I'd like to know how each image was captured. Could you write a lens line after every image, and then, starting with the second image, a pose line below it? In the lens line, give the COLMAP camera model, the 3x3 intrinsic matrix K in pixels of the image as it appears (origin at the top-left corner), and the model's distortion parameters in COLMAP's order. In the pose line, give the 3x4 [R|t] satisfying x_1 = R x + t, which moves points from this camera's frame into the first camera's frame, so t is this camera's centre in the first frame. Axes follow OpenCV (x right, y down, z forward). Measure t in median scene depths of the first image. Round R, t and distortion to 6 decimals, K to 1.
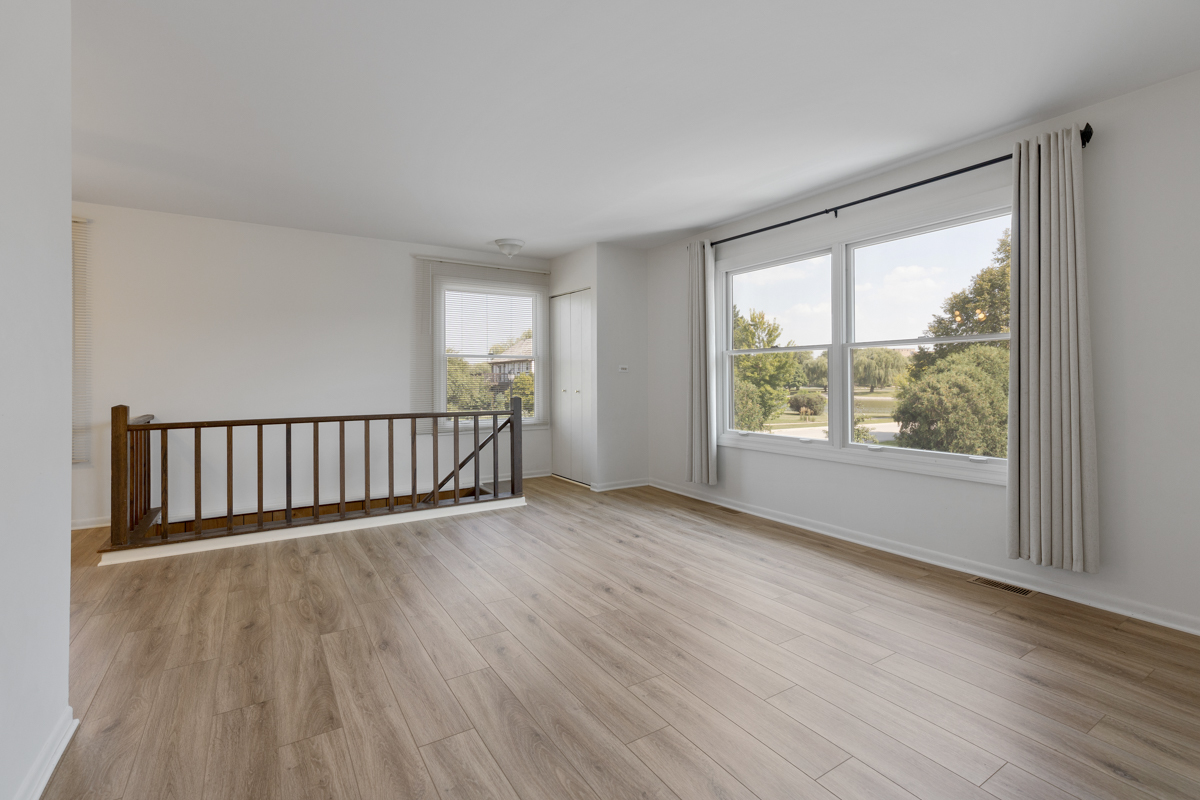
lens RADIAL K [[544.9, 0, 606.0], [0, 544.9, 373.1], [0, 0, 1]] dist [0.009151, -0.000054]
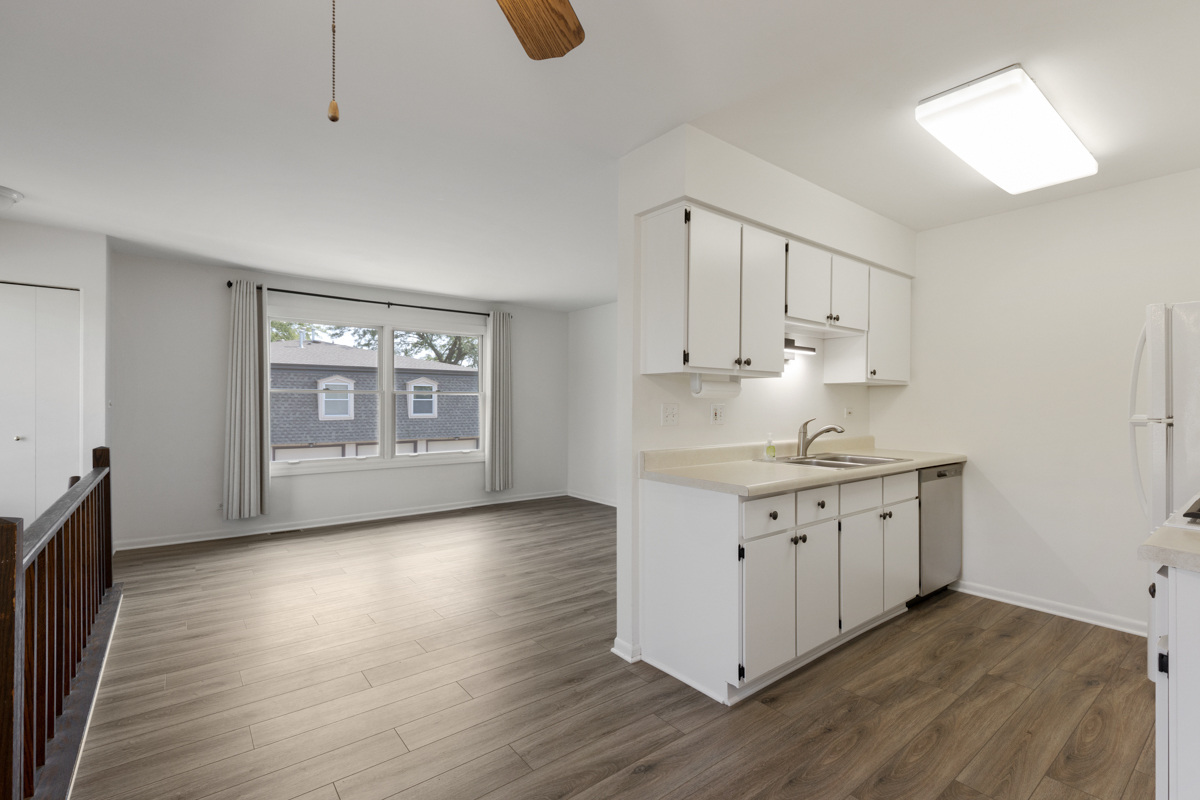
lens RADIAL K [[542.2, 0, 603.6], [0, 542.2, 402.6], [0, 0, 1]] dist [0.003898, -0.000776]
pose [[-0.099298, 0.003567, 0.995051, -1.555066], [-0.010370, 0.999936, -0.004619, -0.028106], [-0.995004, -0.010777, -0.099254, 0.748466]]
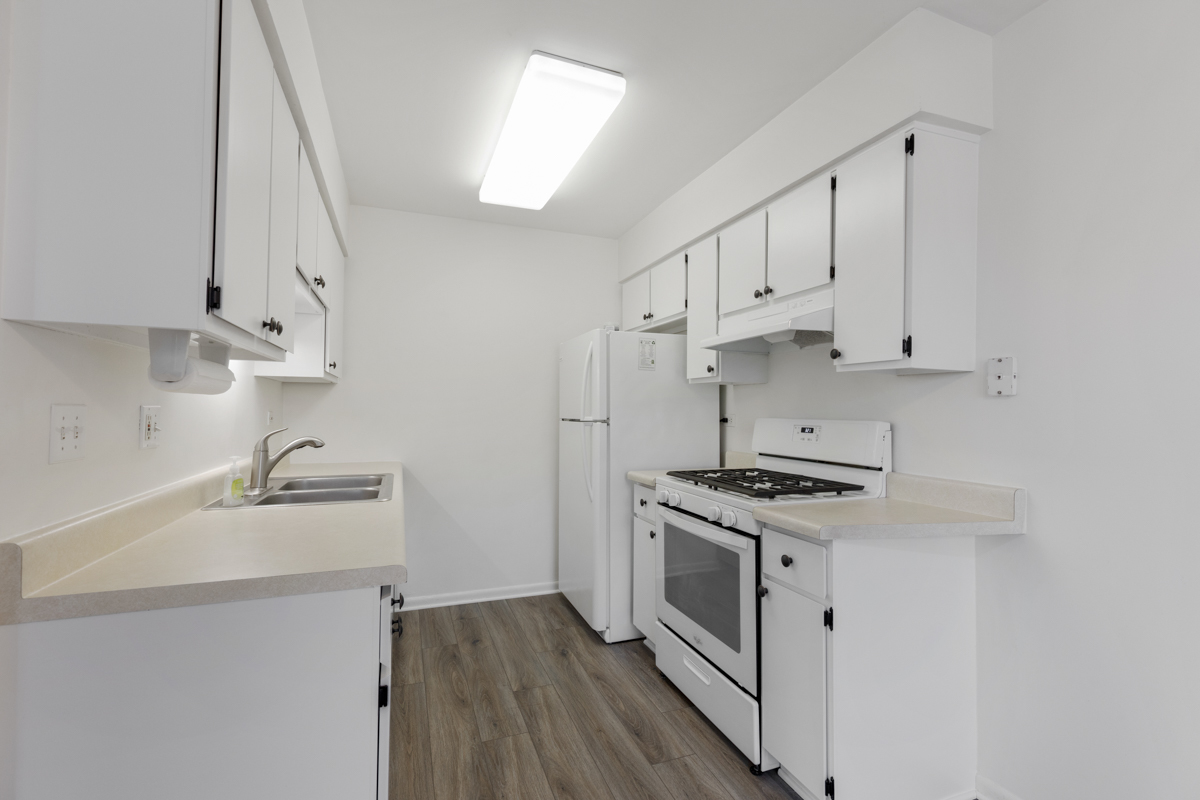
lens RADIAL K [[534.3, 0, 606.6], [0, 534.3, 397.4], [0, 0, 1]] dist [0.005309, -0.000115]
pose [[-0.980009, -0.001047, 0.198952, -1.052446], [-0.007128, 0.999529, -0.029851, -0.028642], [-0.198827, -0.030672, -0.979555, 0.830131]]
